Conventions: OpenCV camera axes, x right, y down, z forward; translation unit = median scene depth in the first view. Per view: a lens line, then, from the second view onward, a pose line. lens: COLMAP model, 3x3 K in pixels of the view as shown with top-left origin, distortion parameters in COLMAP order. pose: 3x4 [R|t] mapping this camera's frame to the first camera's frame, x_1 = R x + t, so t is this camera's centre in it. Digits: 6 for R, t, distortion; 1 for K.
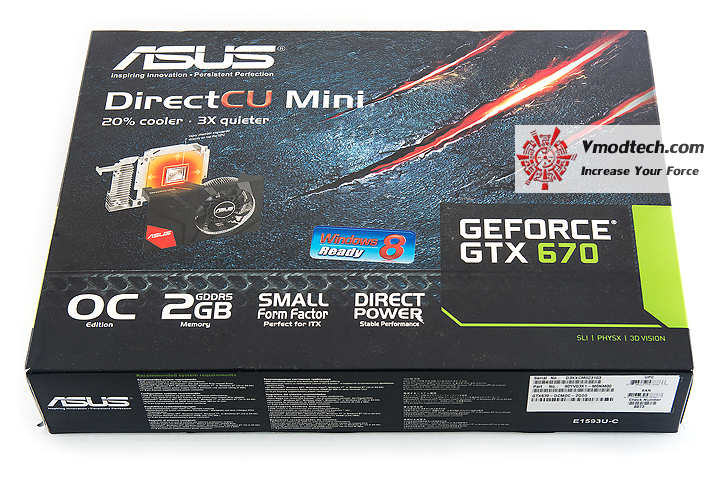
lens RADIAL K [[1251.3, 0, 360.0], [0, 1251.3, 239.5], [0, 0, 1]] dist [0.178546, -0.085347]
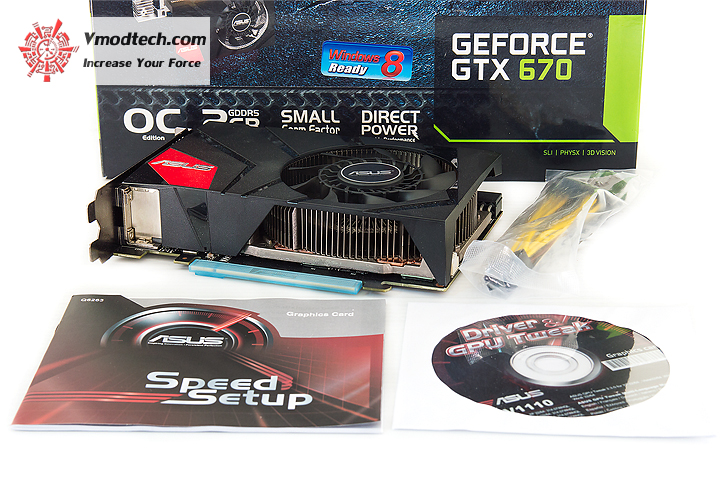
lens RADIAL K [[1251.3, 0, 360.0], [0, 1251.3, 239.5], [0, 0, 1]] dist [0.178546, -0.085347]
pose [[0.999942, 0.008557, 0.006570, -0.010781], [-0.009587, 0.984073, 0.177506, -0.042502], [-0.004946, -0.177559, 0.984098, -0.171544]]
